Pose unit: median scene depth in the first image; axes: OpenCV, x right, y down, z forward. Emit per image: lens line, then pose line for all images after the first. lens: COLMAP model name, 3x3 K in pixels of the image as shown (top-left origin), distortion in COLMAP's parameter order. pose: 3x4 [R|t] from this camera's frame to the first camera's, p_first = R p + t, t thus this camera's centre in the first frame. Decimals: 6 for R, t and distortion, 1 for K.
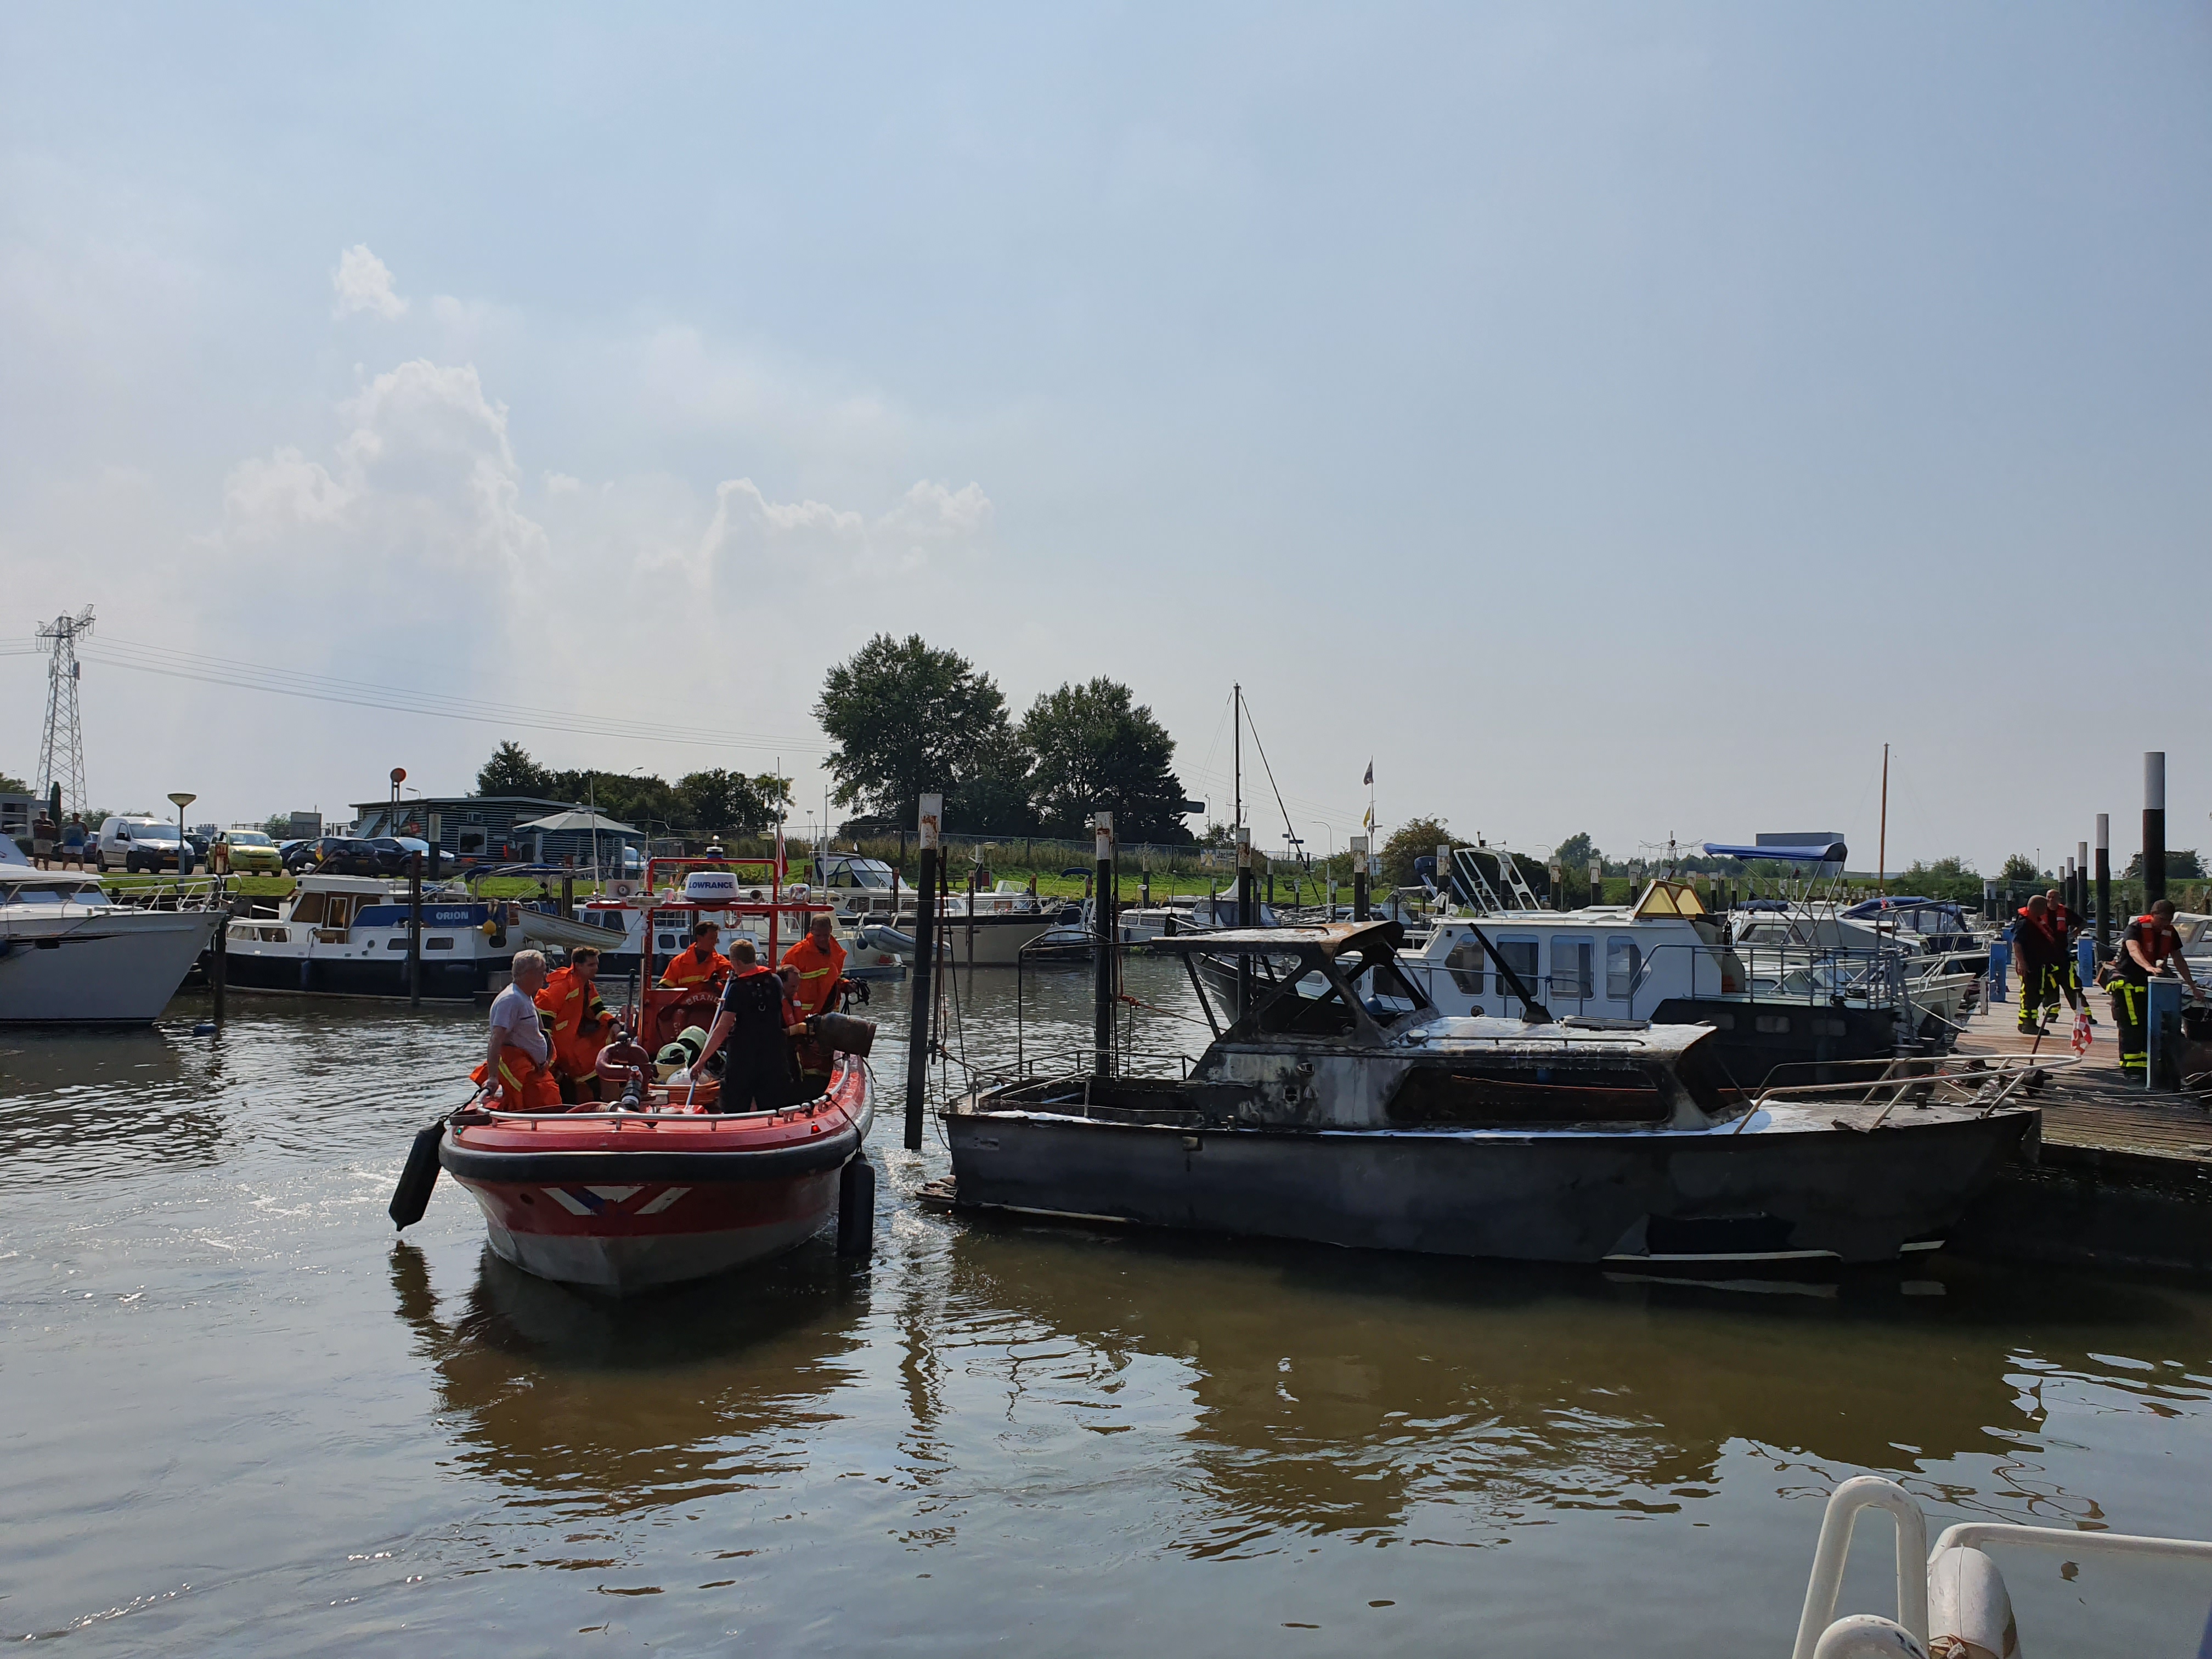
lens RADIAL K [[1738.1, 0, 1077.9], [0, 1738.1, 829.9], [0, 0, 1]] dist [0.031890, -0.036803]
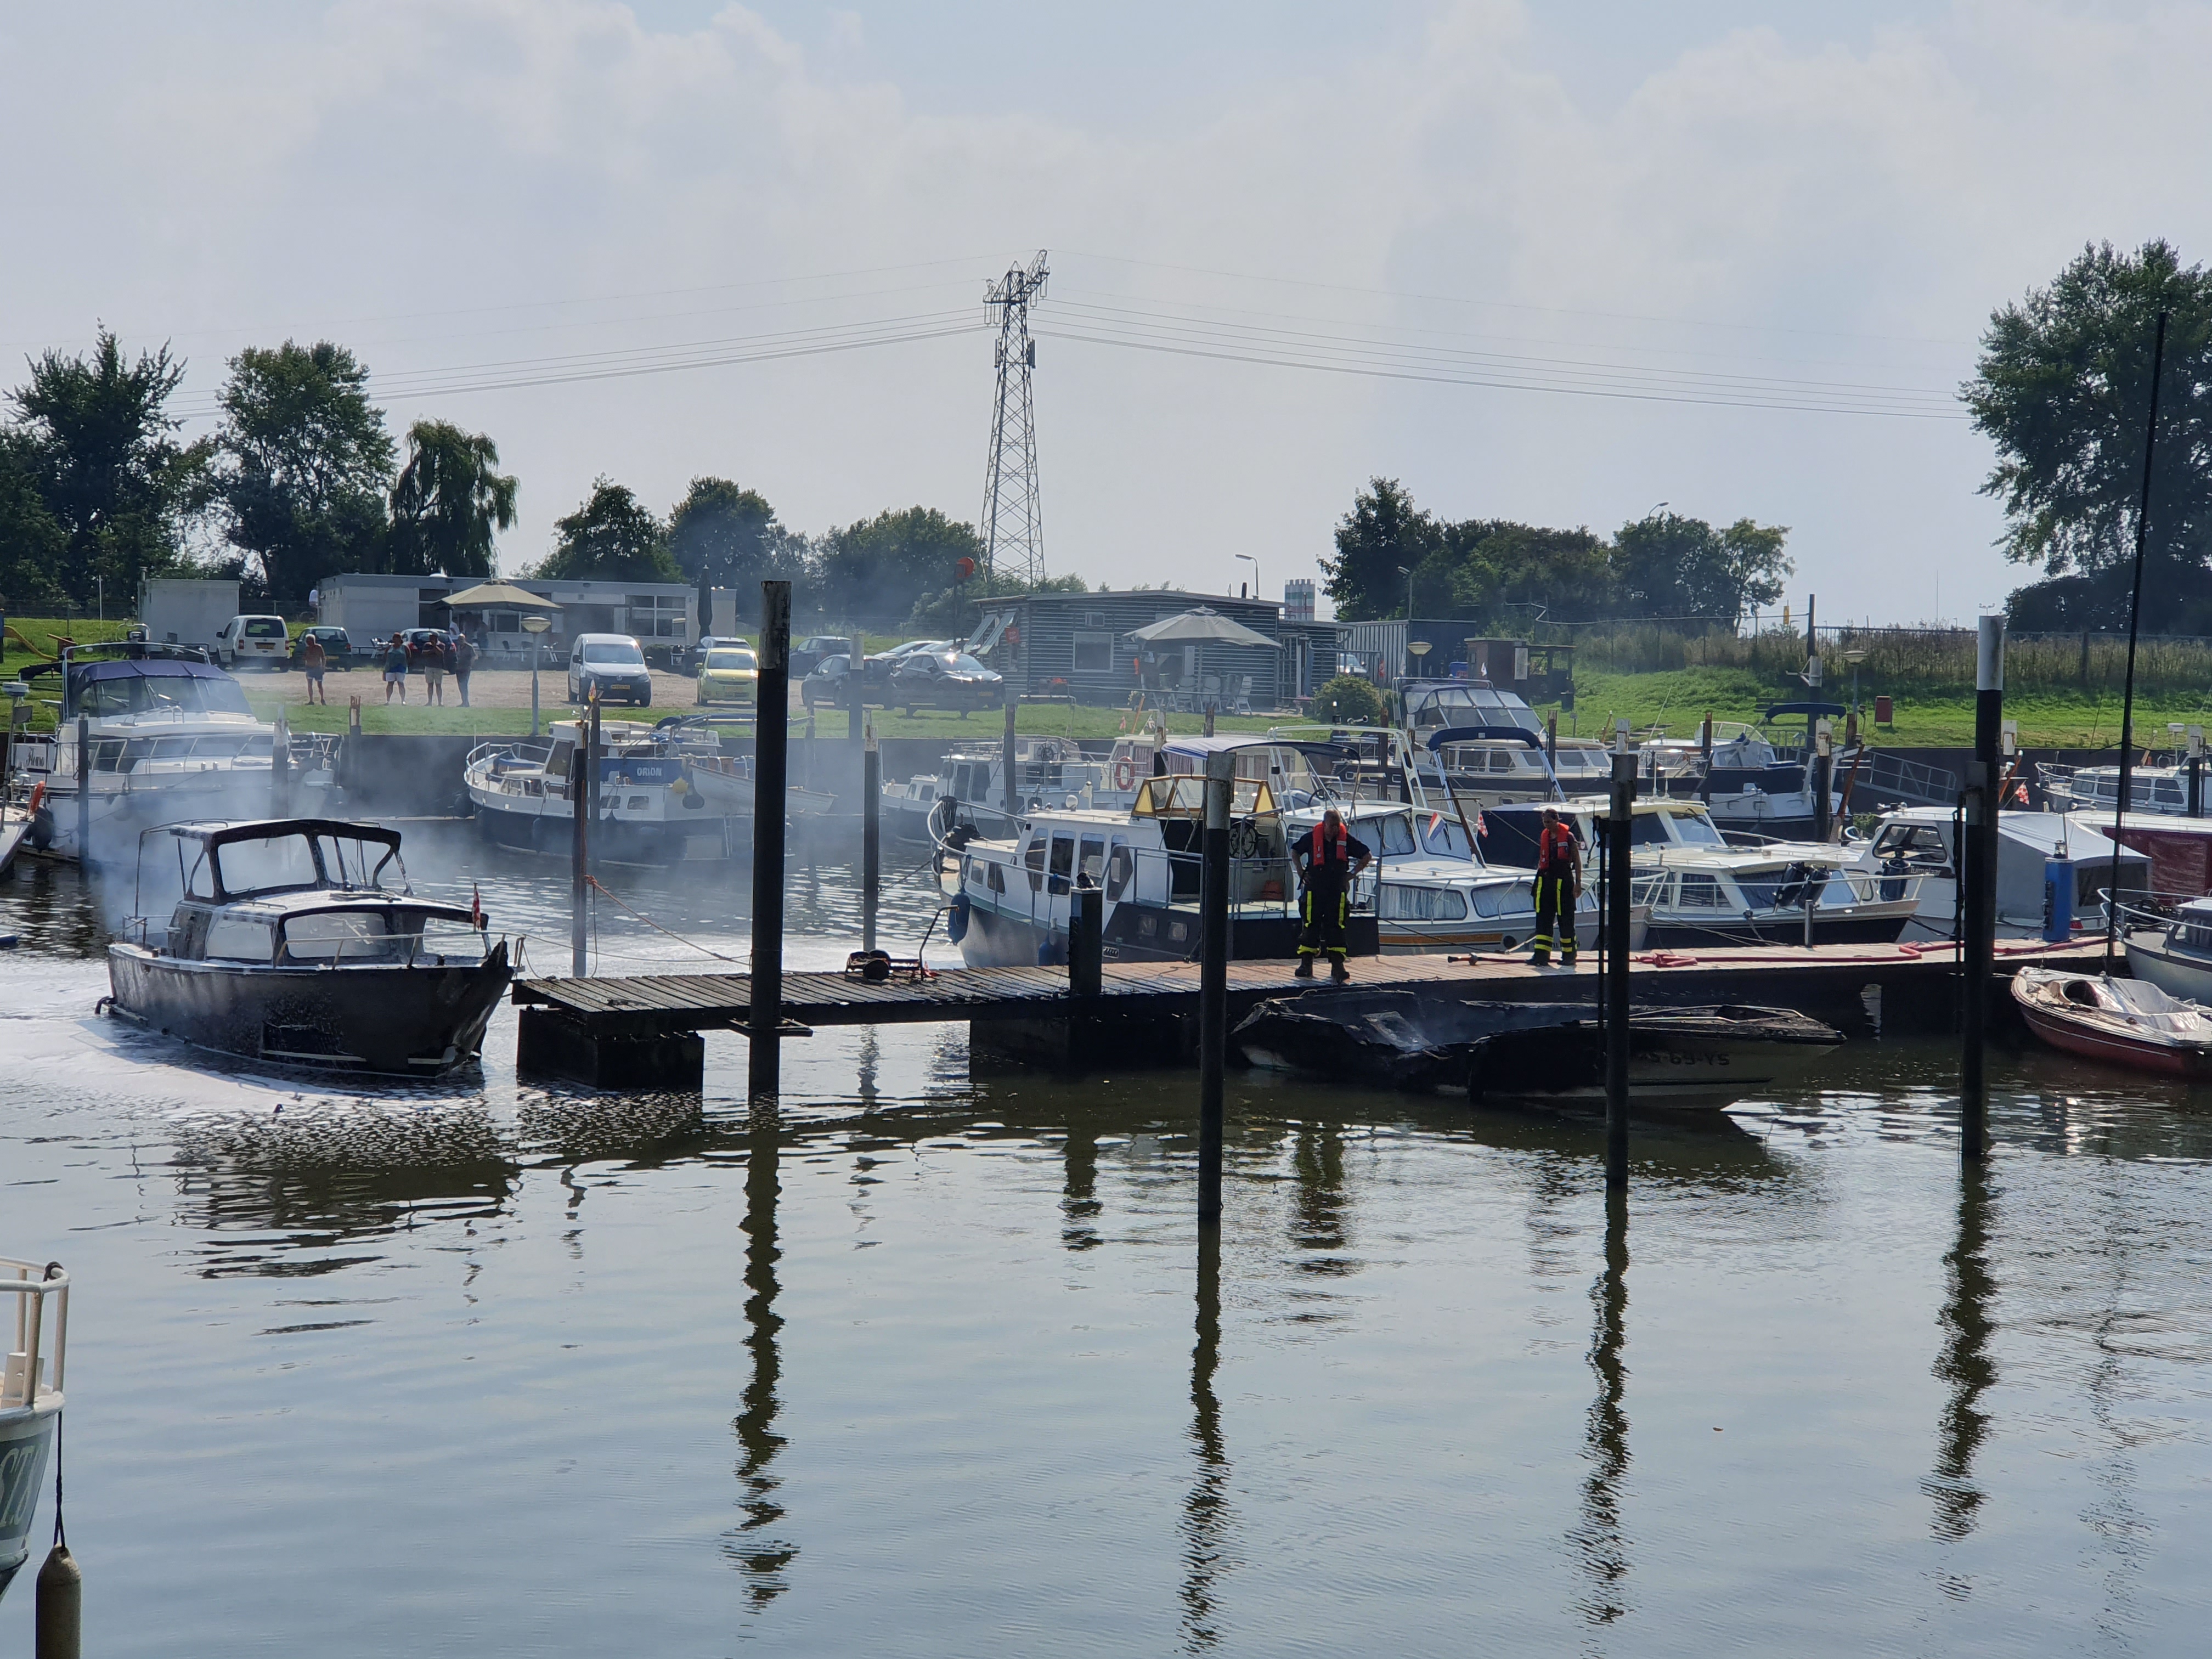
lens RADIAL K [[3427.0, 0, 1083.7], [0, 3427.0, 835.0], [0, 0, 1]] dist [0.009641, 0.000000]
pose [[0.837488, 0.028172, -0.545729, 0.418023], [0.015137, 0.997091, 0.074703, -0.024432], [0.546246, -0.070824, 0.834625, -0.177530]]
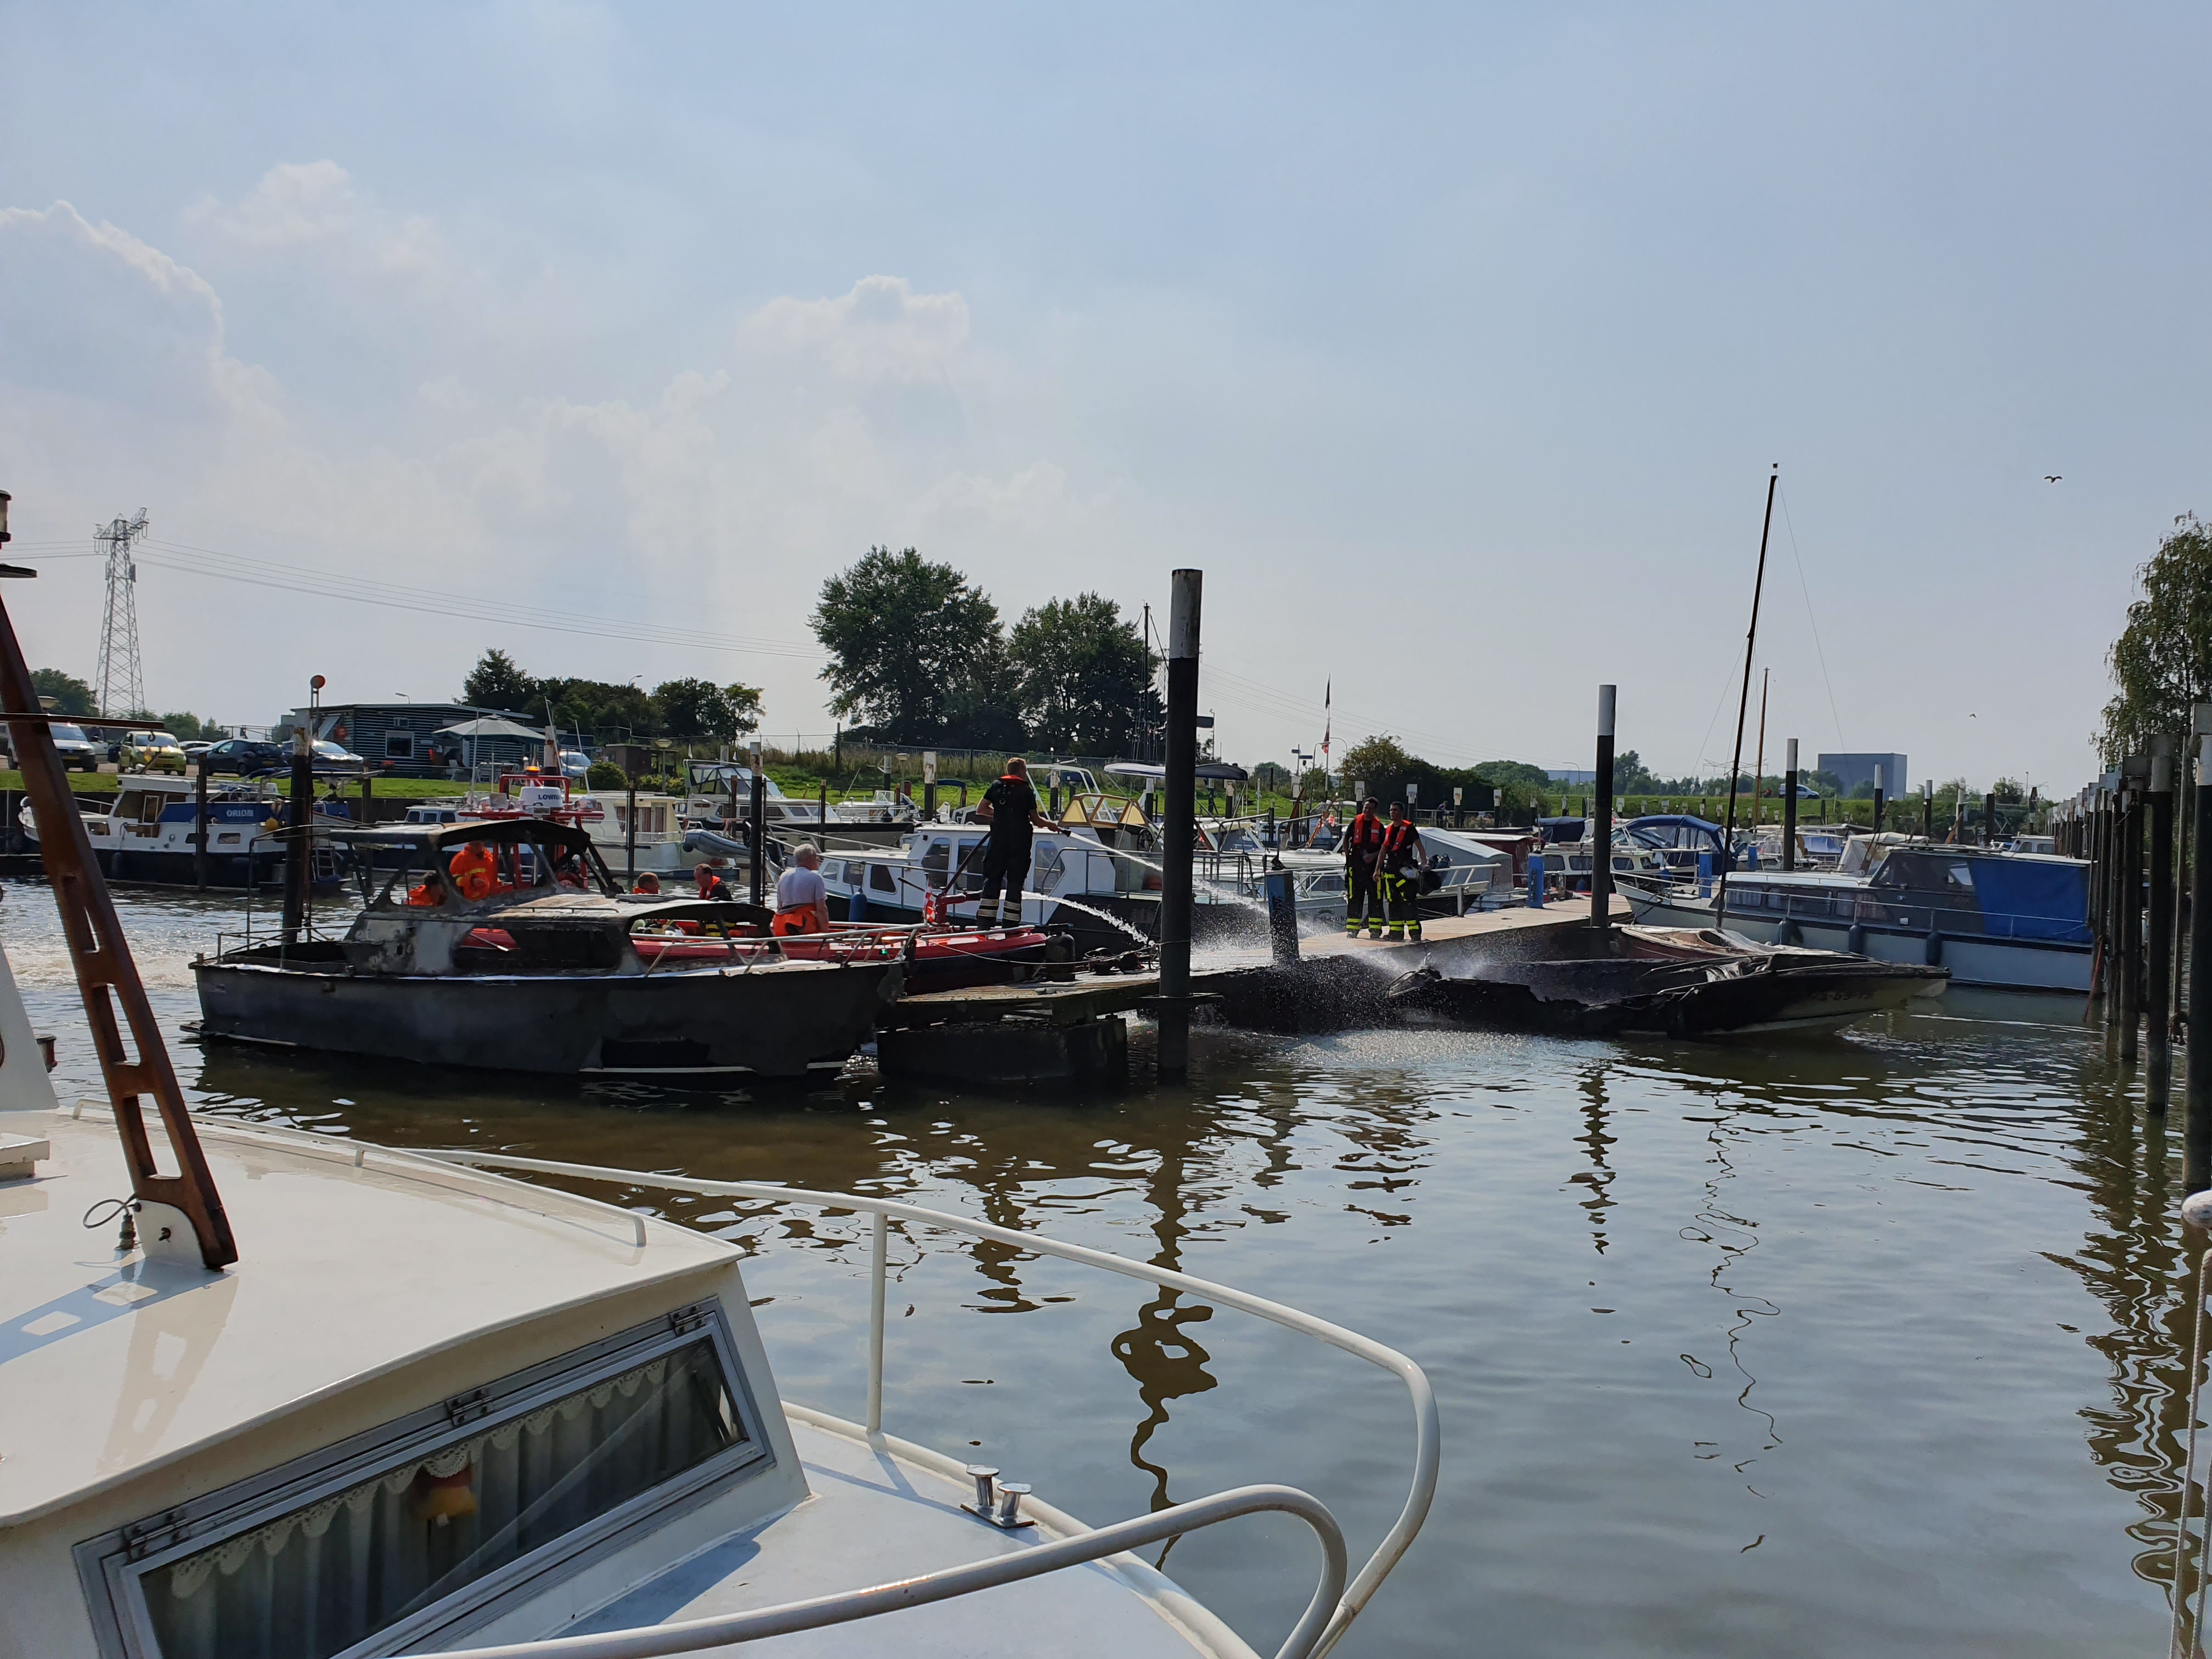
lens RADIAL K [[1738.1, 0, 1136.0], [0, 1738.1, 869.1], [0, 0, 1]] dist [0.031890, -0.036803]
pose [[0.999562, 0.013900, -0.026109, 0.130839], [-0.011946, 0.997221, 0.073531, -0.002105], [0.027059, -0.073187, 0.996951, -0.053291]]
